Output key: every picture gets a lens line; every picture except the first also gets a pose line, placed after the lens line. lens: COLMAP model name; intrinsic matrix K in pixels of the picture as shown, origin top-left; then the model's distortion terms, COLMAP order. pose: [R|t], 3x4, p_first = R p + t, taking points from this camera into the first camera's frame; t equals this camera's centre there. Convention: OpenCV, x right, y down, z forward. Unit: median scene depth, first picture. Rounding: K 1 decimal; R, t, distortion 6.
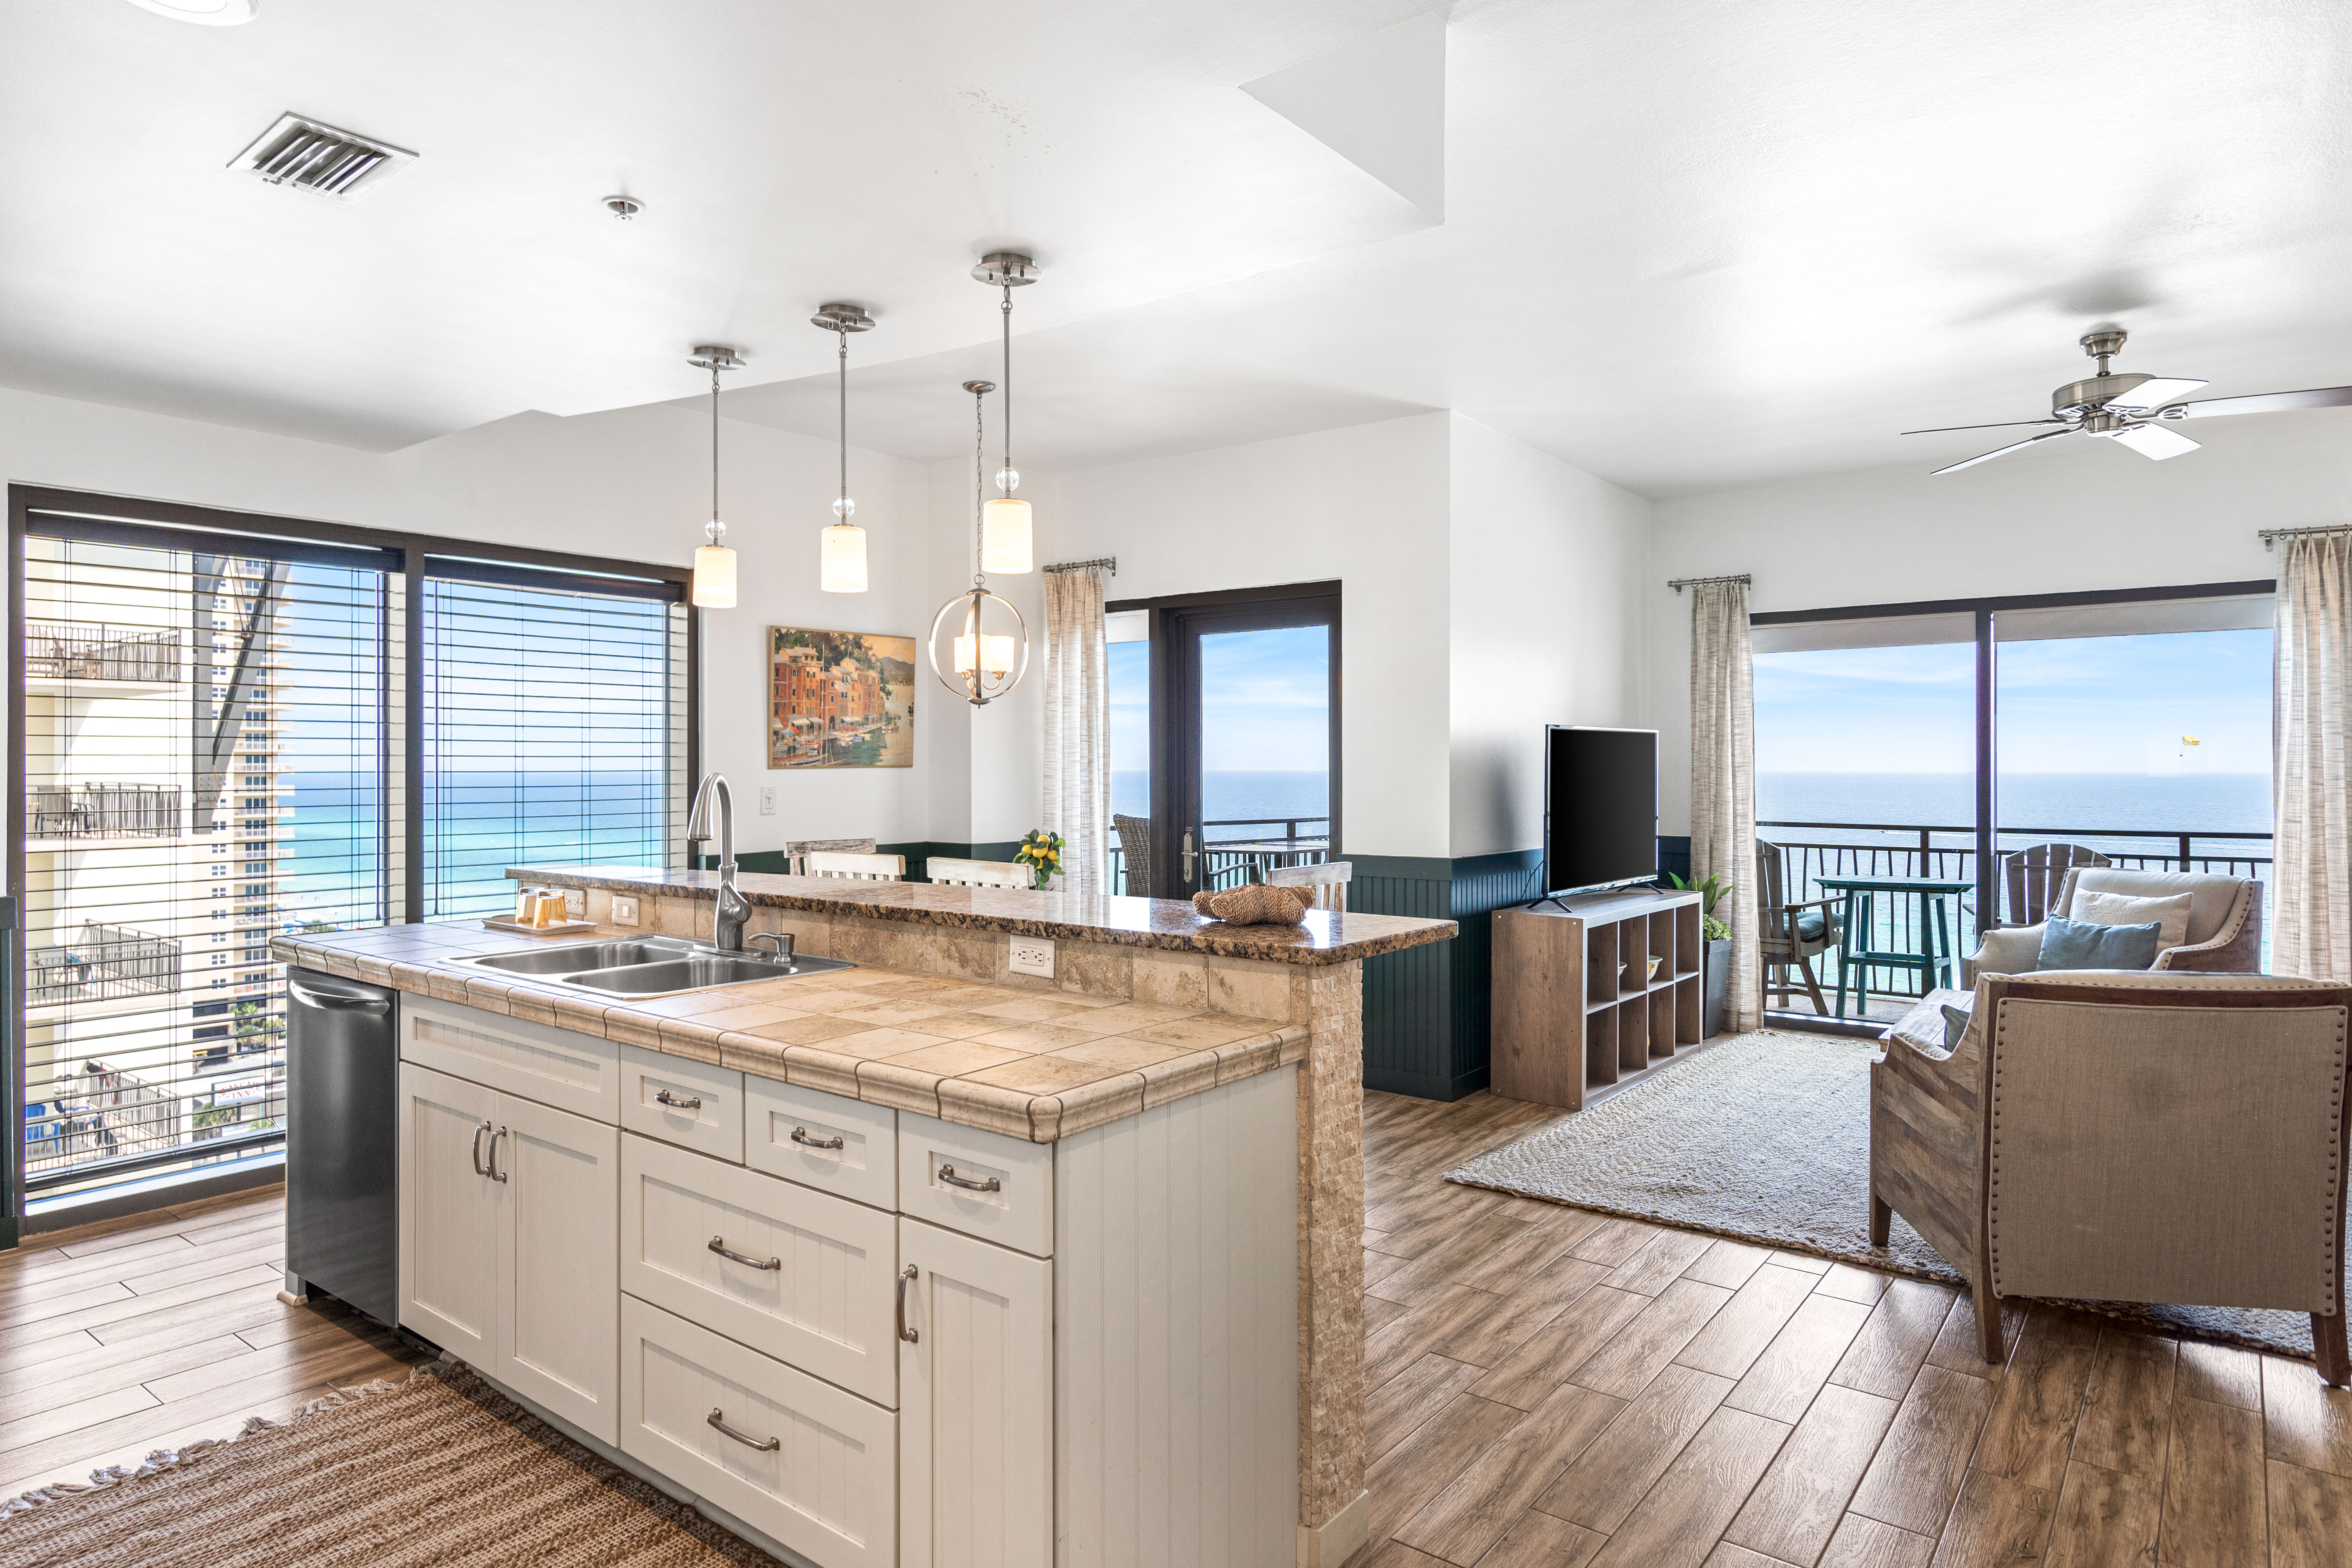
lens RADIAL K [[1361.5, 0, 1163.9], [0, 1361.5, 765.6], [0, 0, 1]] dist [0.016801, -0.000842]
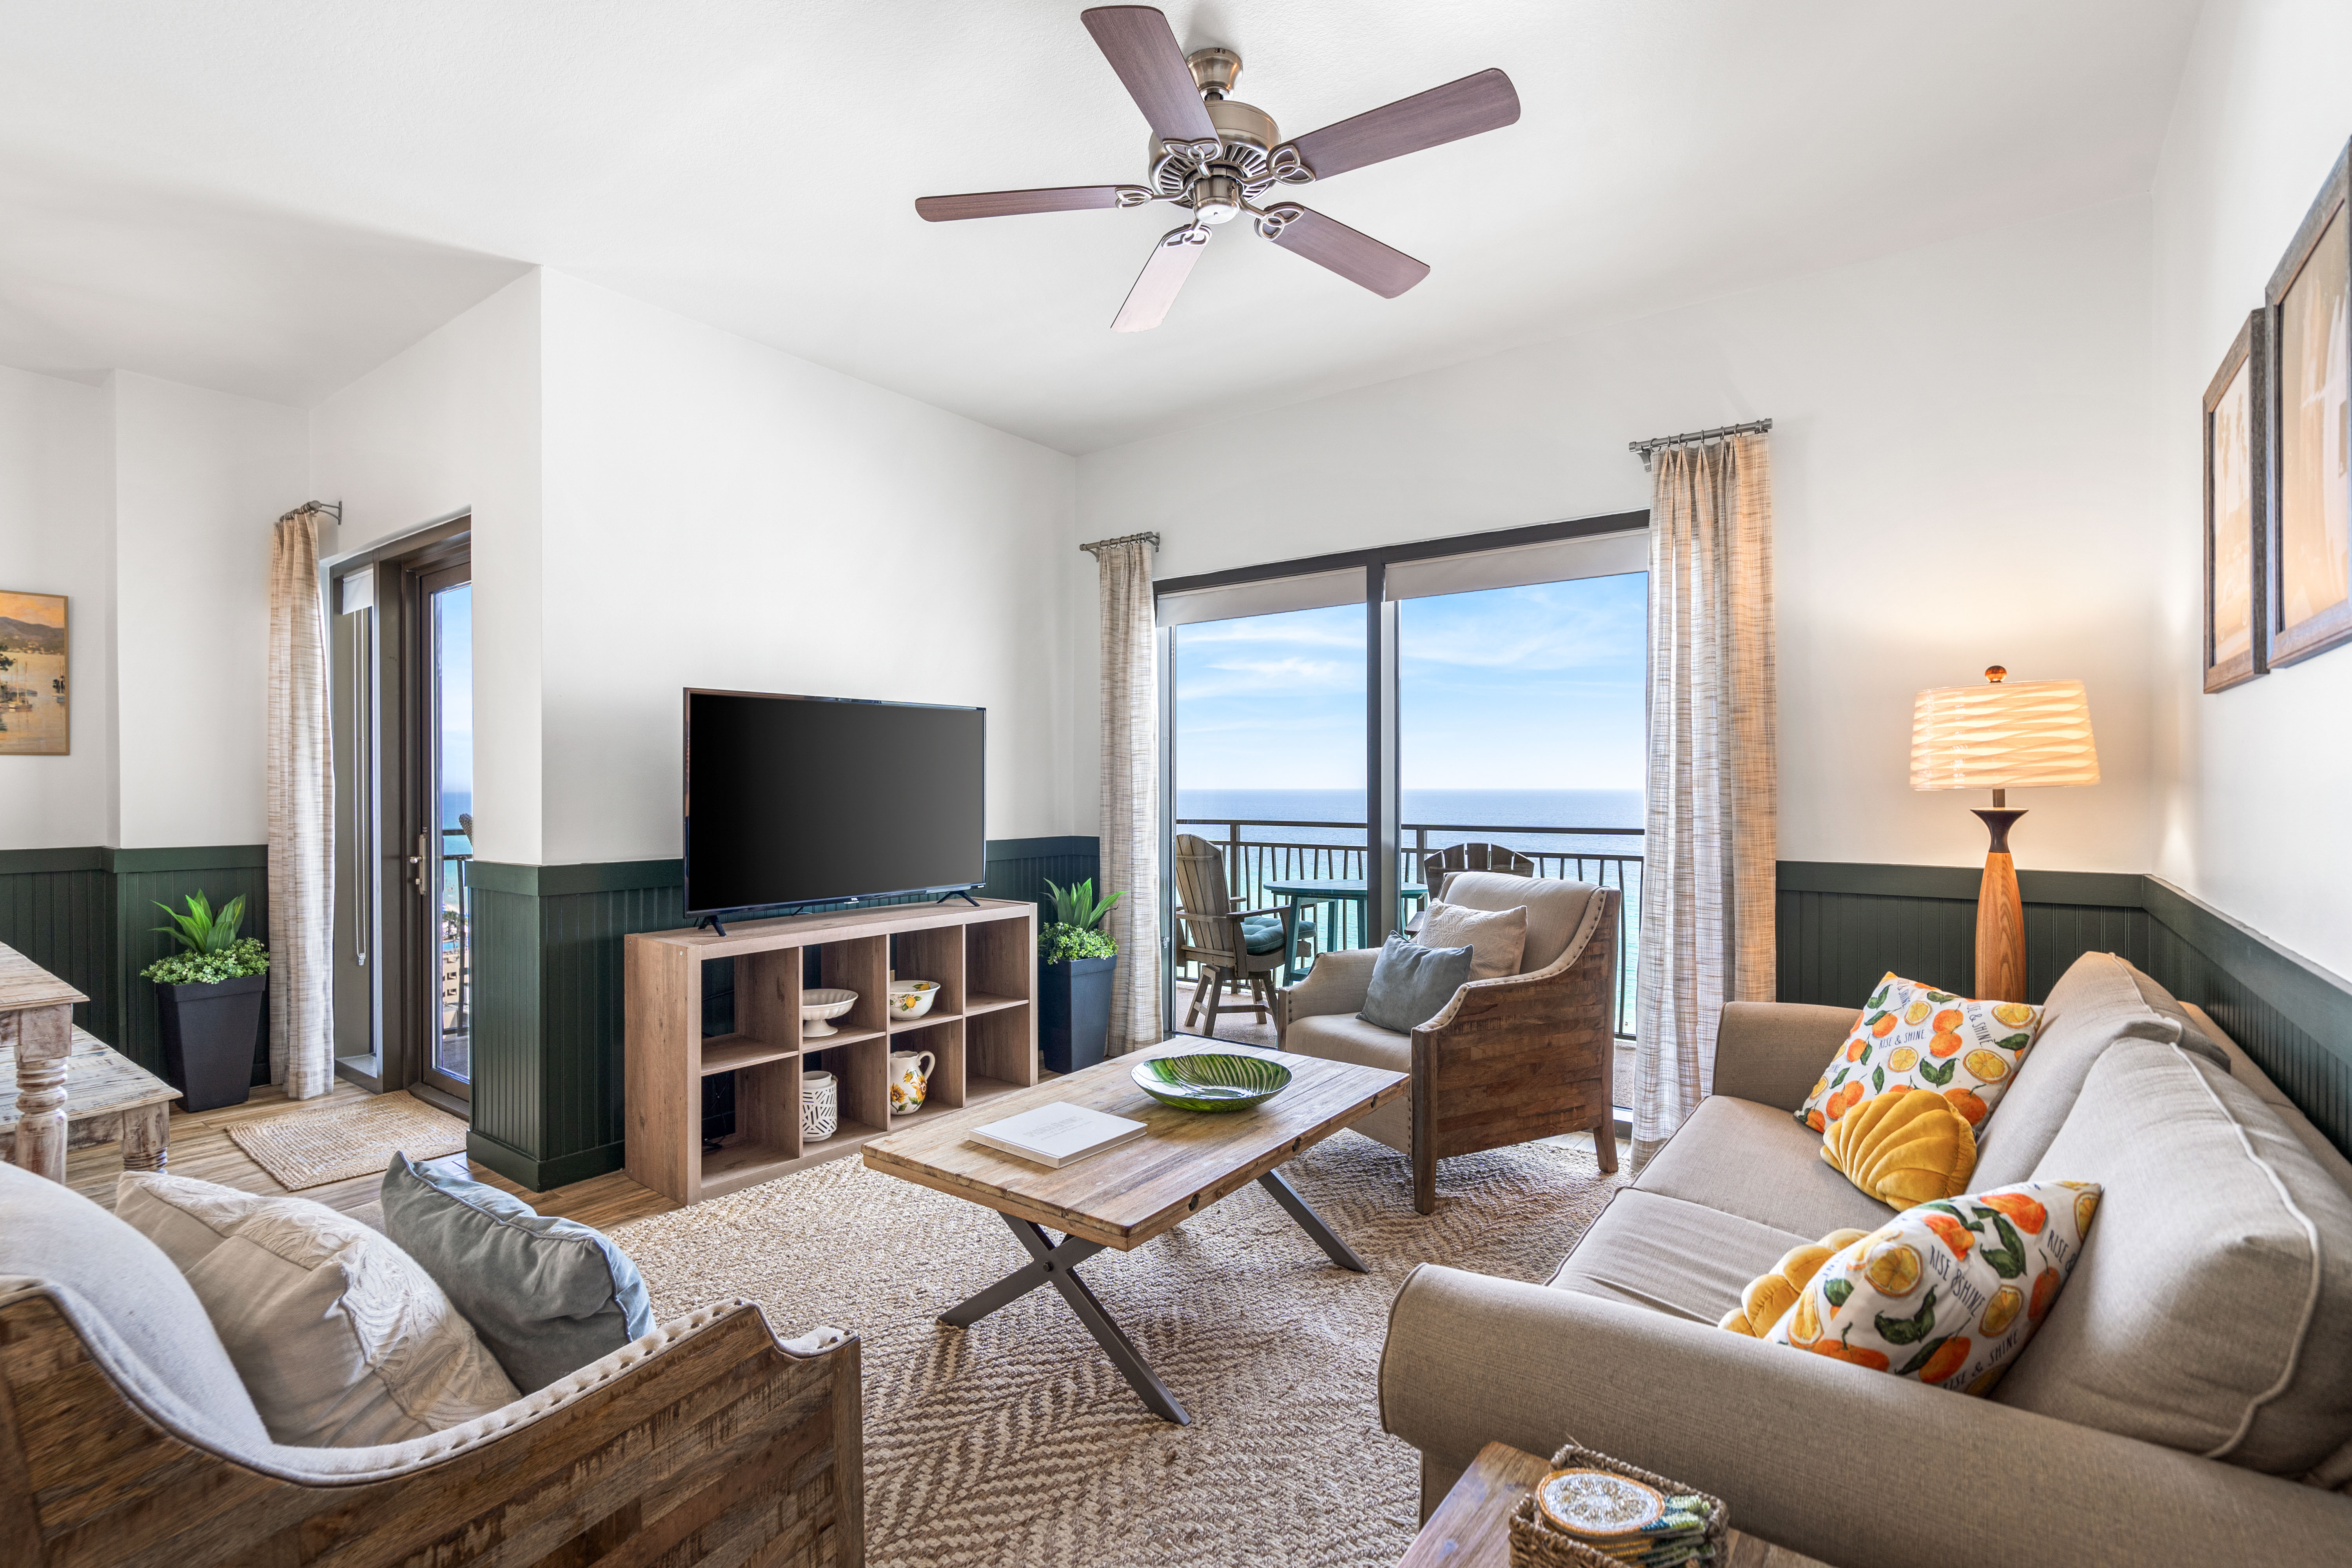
lens RADIAL K [[1096.1, 0, 1173.0], [0, 1096.1, 777.4], [0, 0, 1]] dist [-0.002160, 0.001741]
pose [[0.999963, -0.003415, 0.007947, 0.498913], [0.003447, 0.999986, -0.003956, 0.020564], [-0.007934, 0.003983, 0.999961, 0.355733]]
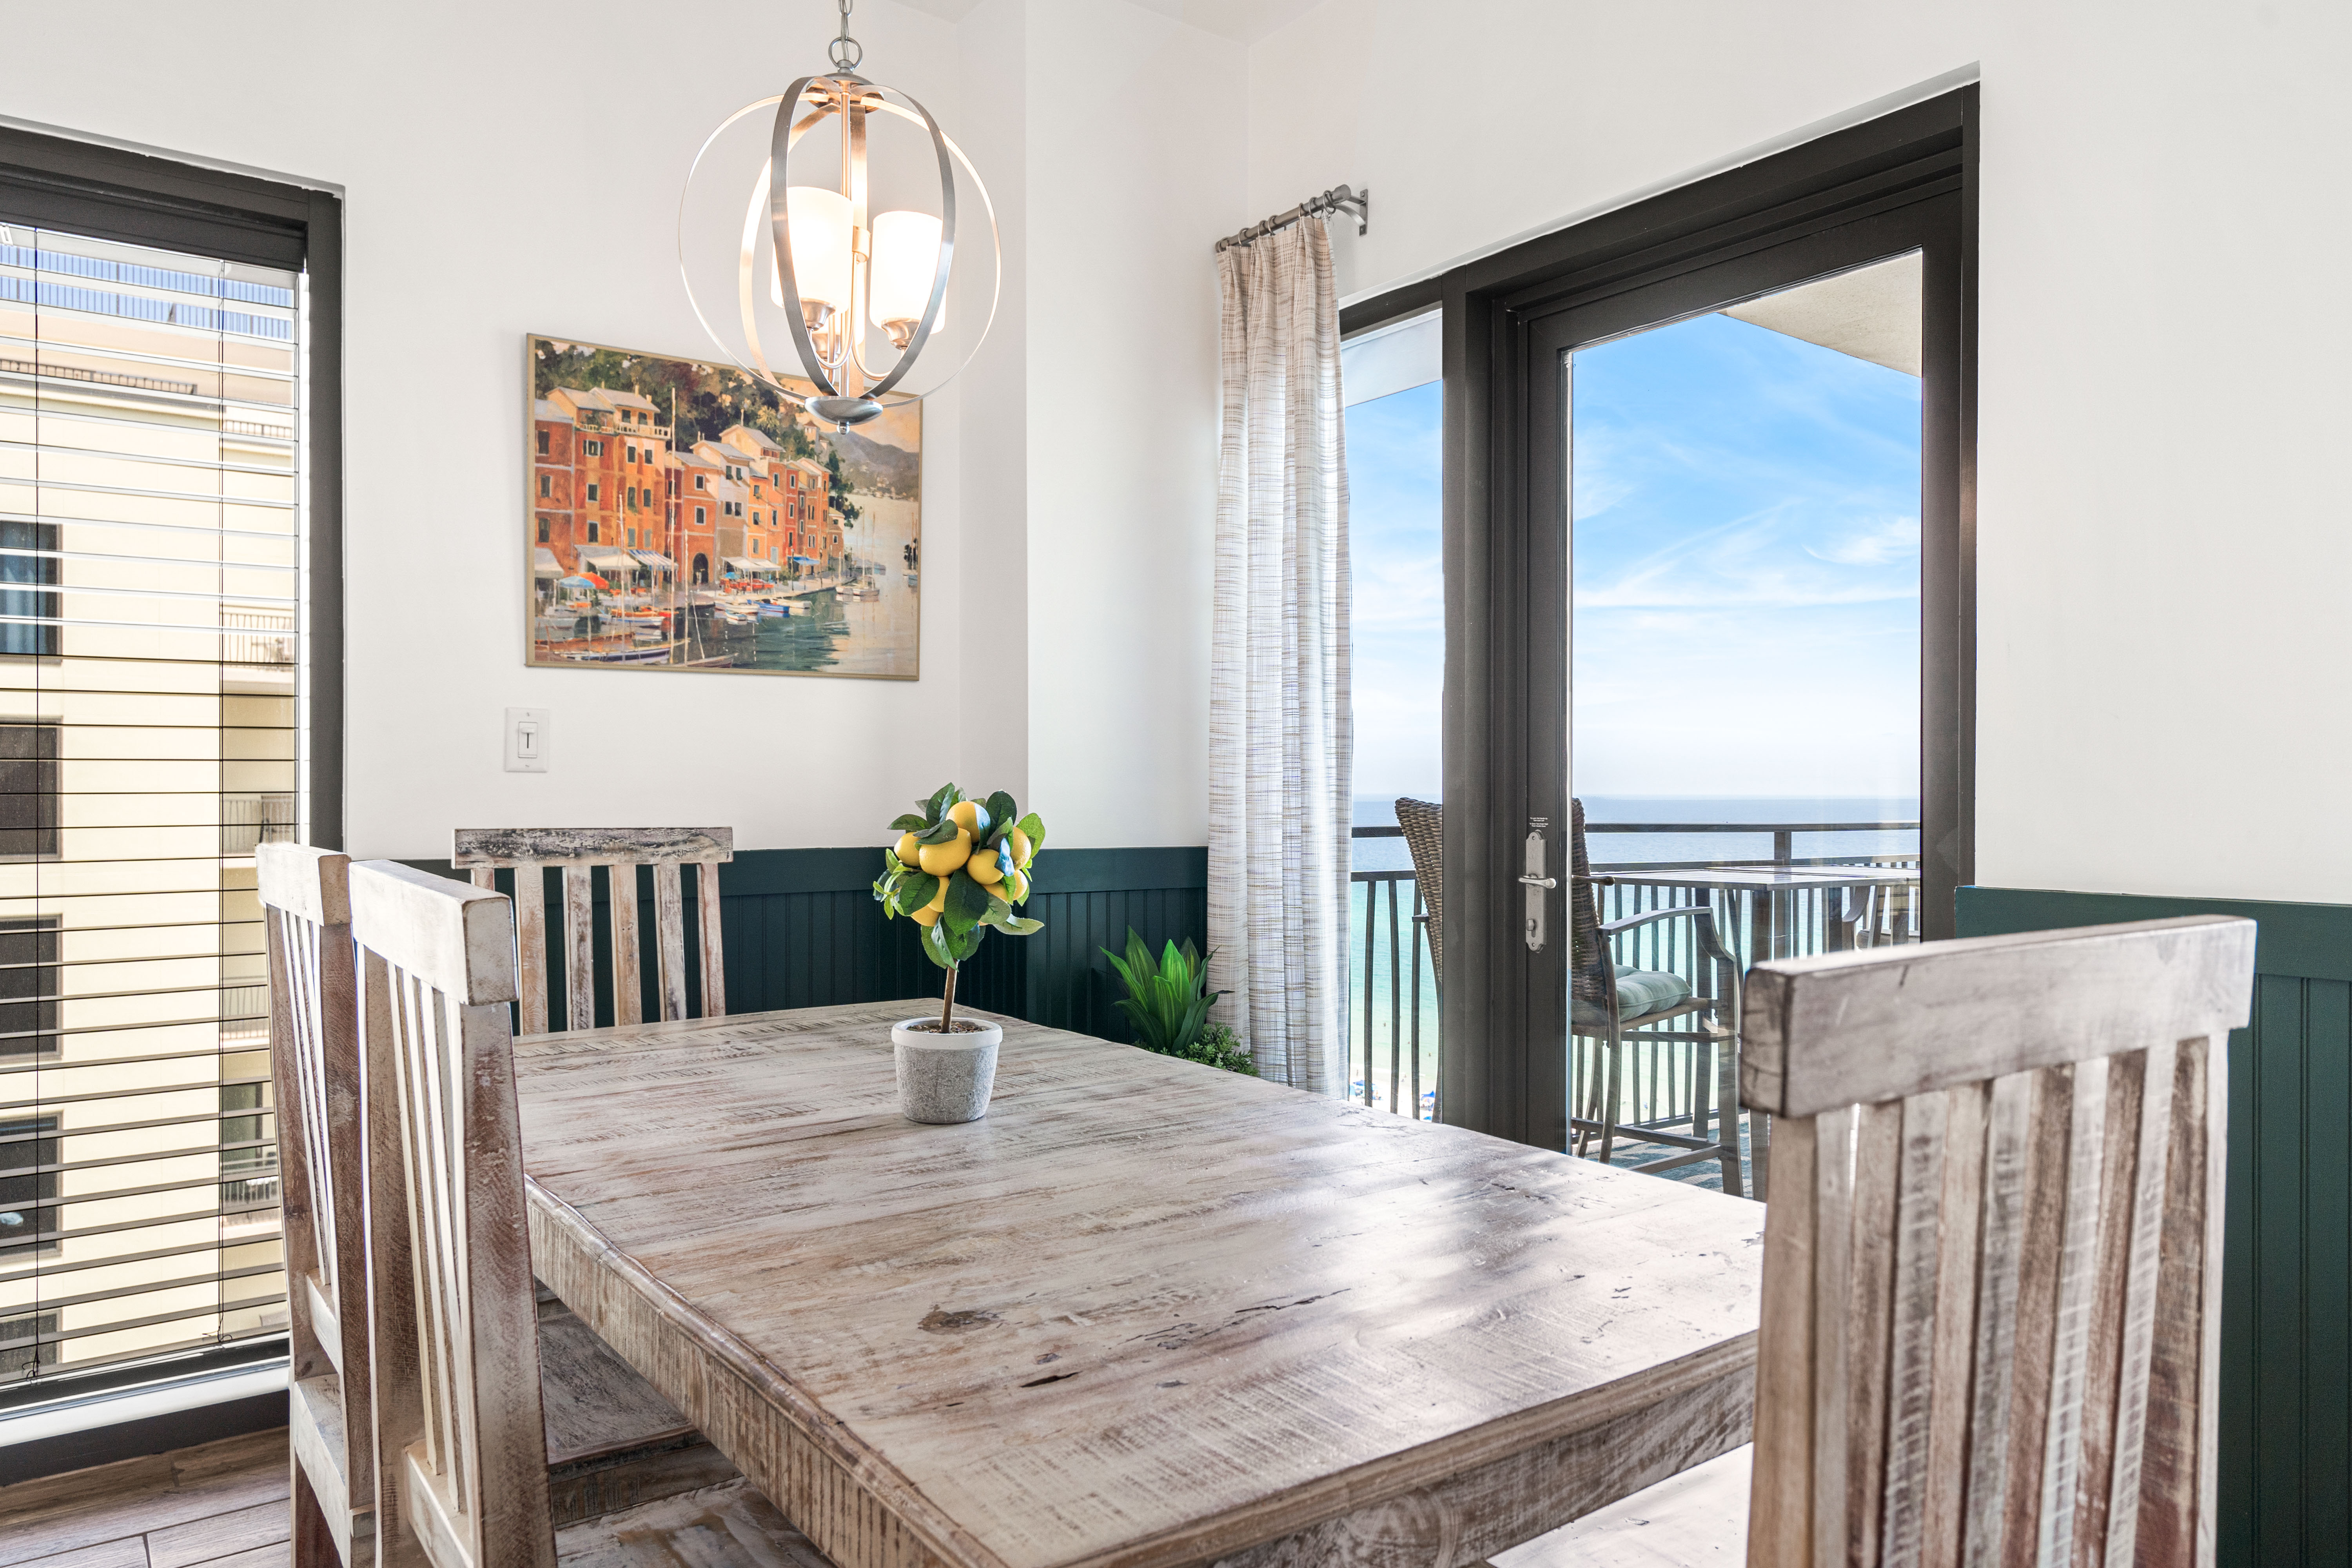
lens RADIAL K [[1525.0, 0, 1190.2], [0, 1525.0, 787.2], [0, 0, 1]] dist [0.006208, 0.001041]
pose [[0.964962, 0.002414, -0.262380, 0.040698], [-0.002576, 0.999997, -0.000274, 0.038897], [0.262379, 0.000940, 0.964965, 0.557482]]
